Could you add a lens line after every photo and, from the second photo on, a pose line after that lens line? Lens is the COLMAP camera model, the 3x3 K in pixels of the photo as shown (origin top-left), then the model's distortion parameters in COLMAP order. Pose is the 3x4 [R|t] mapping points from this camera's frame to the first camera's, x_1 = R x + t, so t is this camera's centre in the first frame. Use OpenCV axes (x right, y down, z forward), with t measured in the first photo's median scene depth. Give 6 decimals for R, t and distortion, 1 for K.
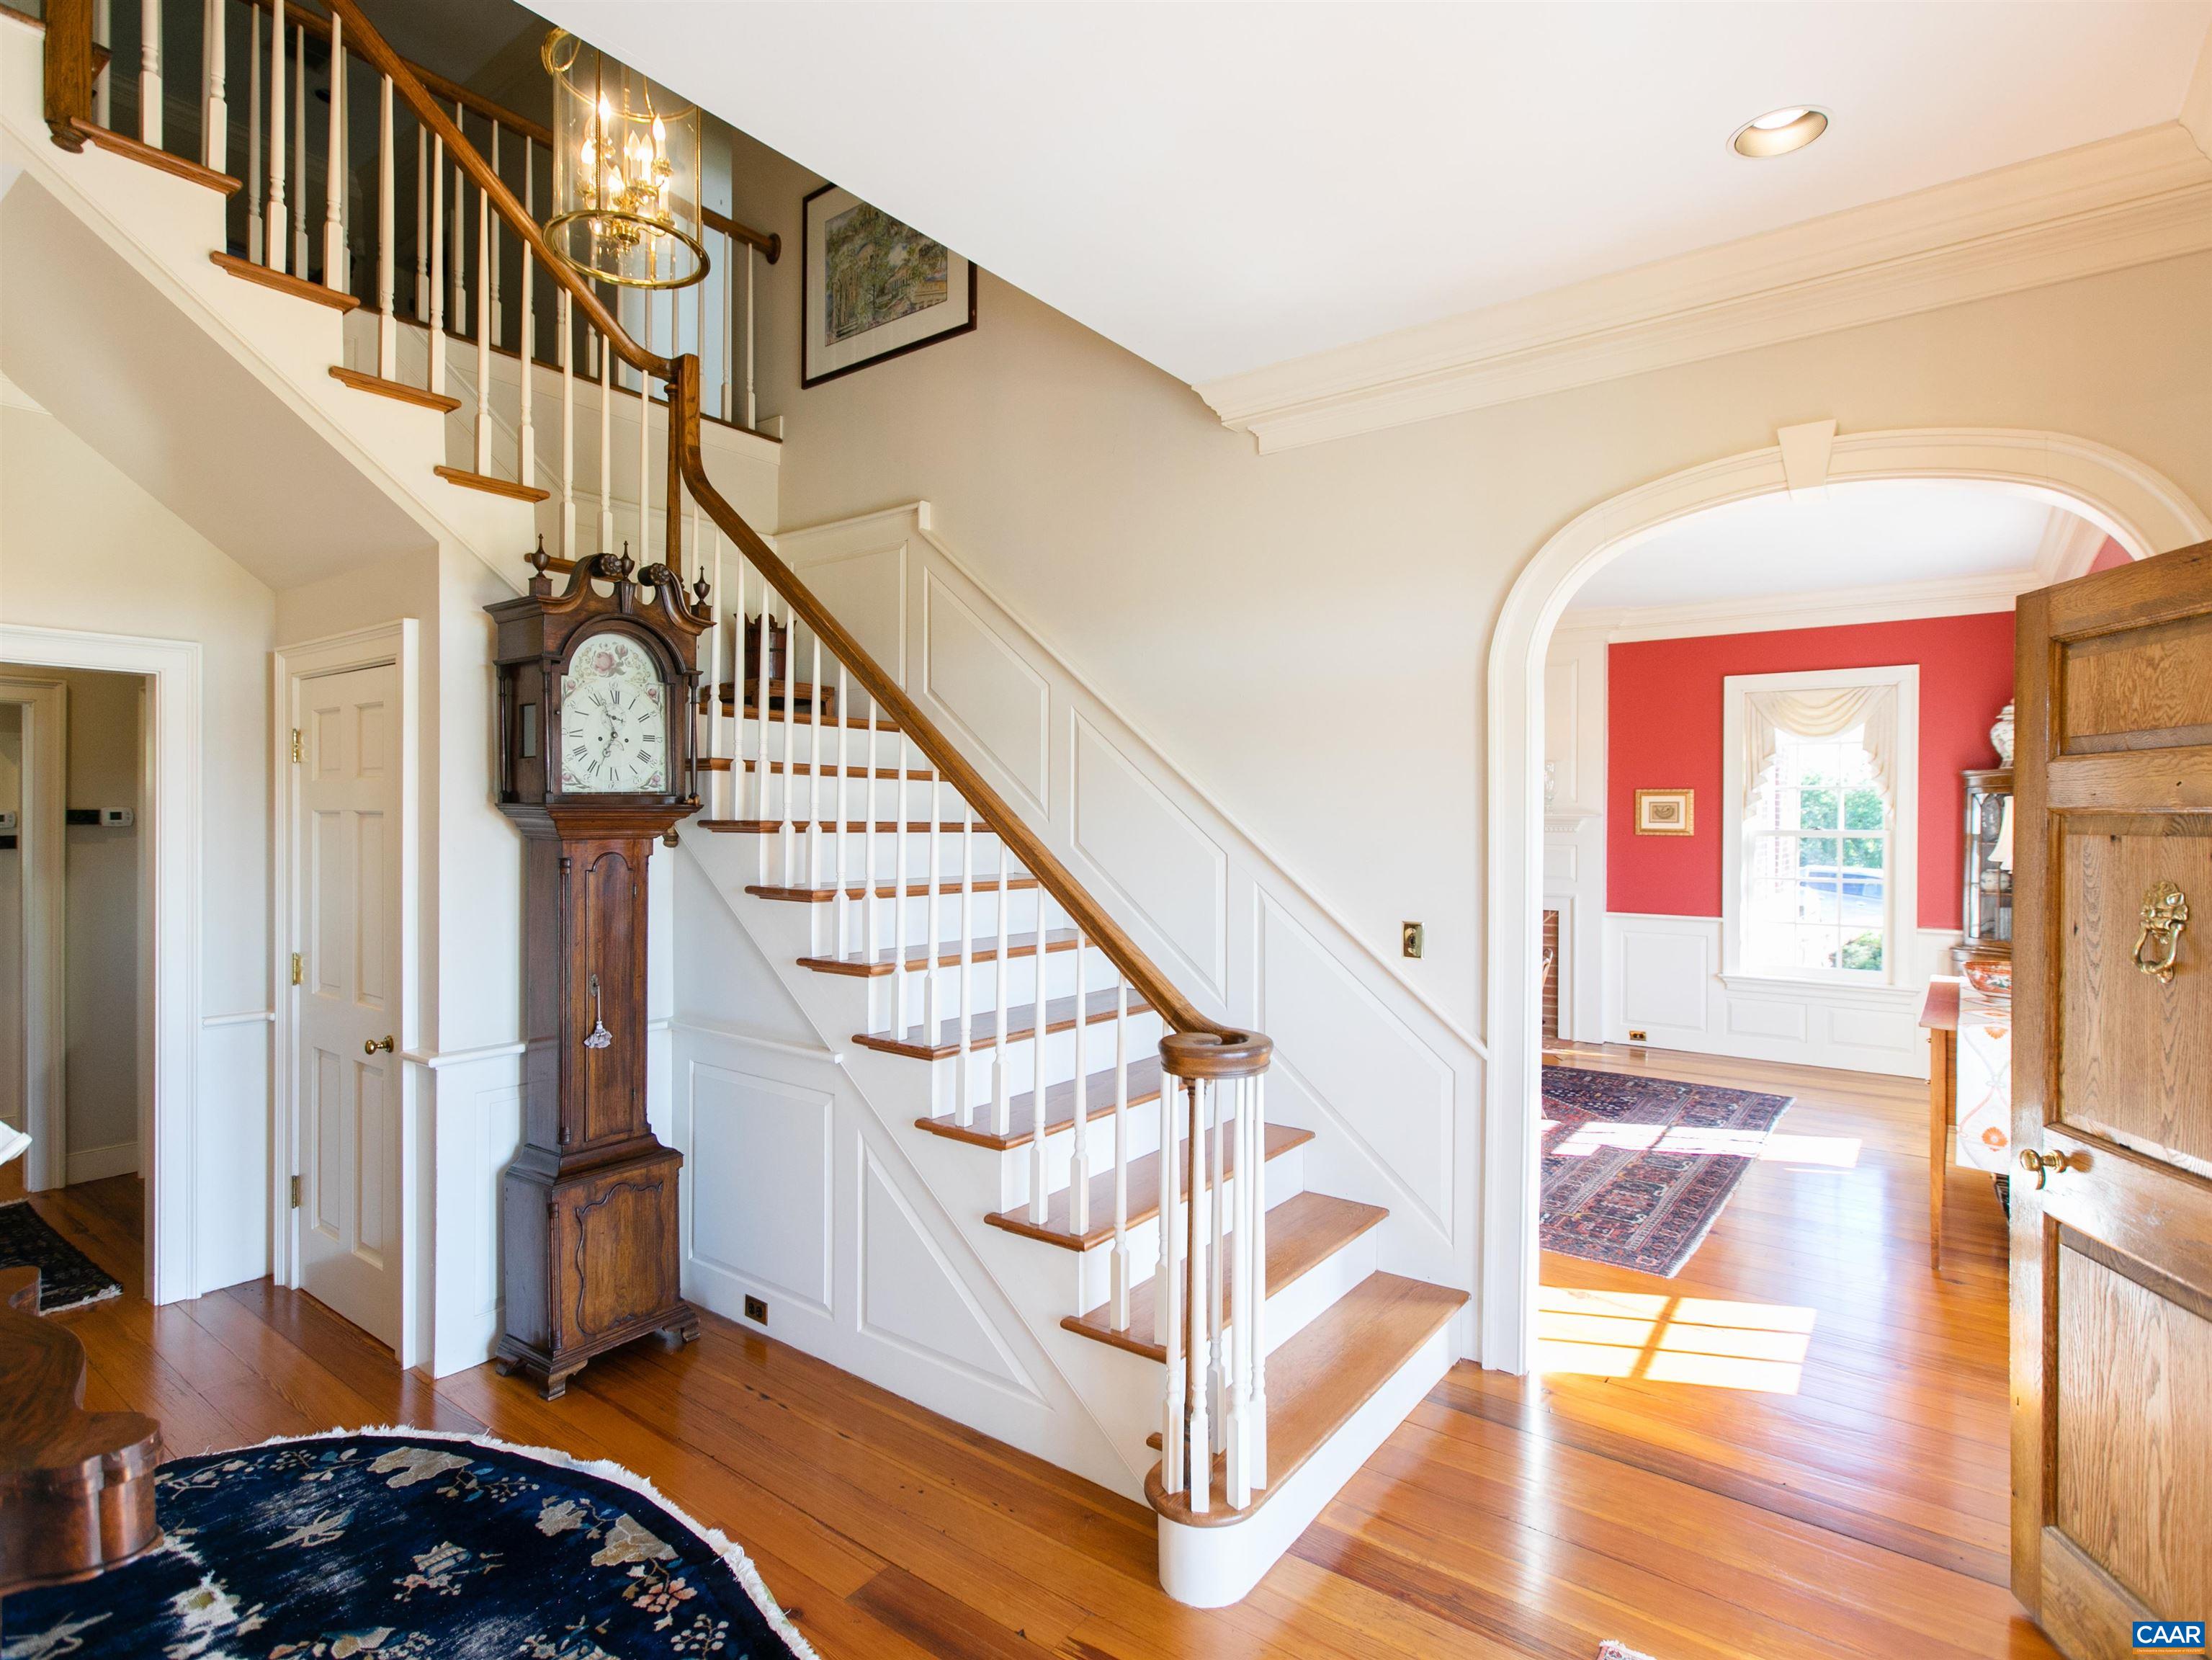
lens RADIAL K [[1122.7, 0, 1102.9], [0, 1122.7, 824.0], [0, 0, 1]] dist [-0.006358, 0.000340]
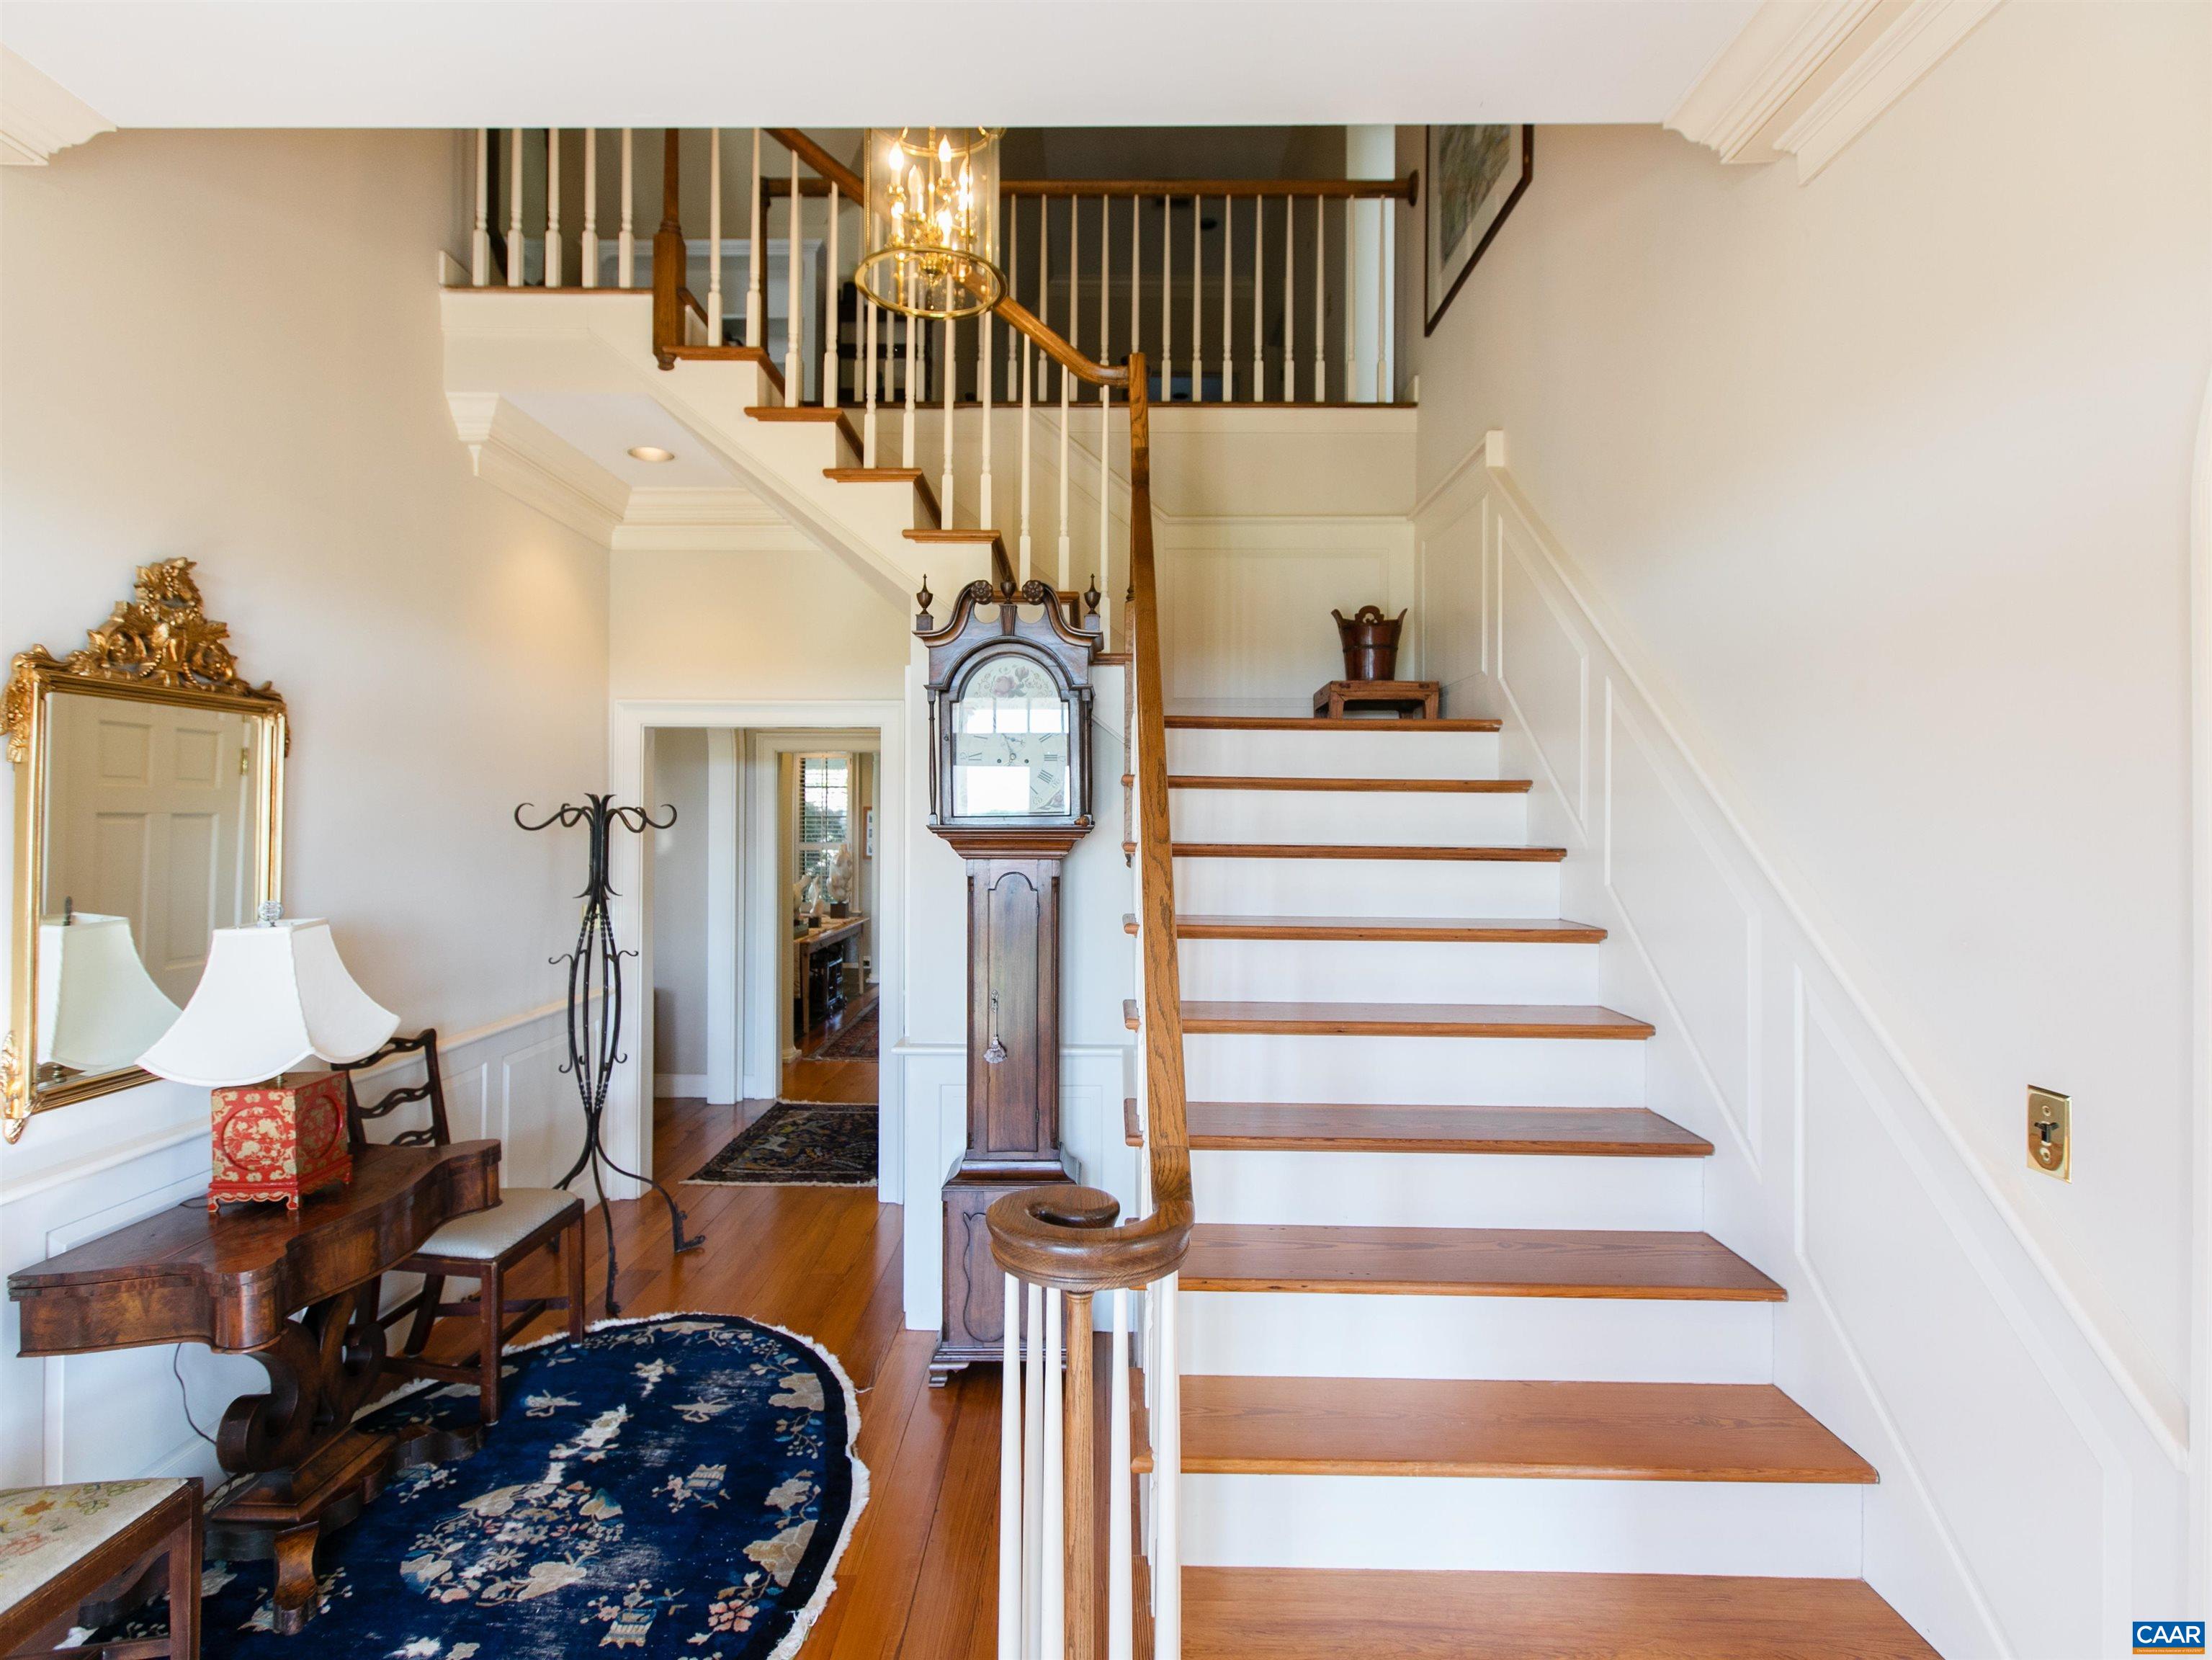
lens RADIAL K [[1122.7, 0, 1105.5], [0, 1122.7, 821.4], [0, 0, 1]] dist [-0.006358, 0.000340]
pose [[0.592786, -0.003382, -0.805353, 0.515928], [-0.008144, 0.999915, -0.010194, -0.012741], [0.805319, 0.012601, 0.592708, 0.554522]]
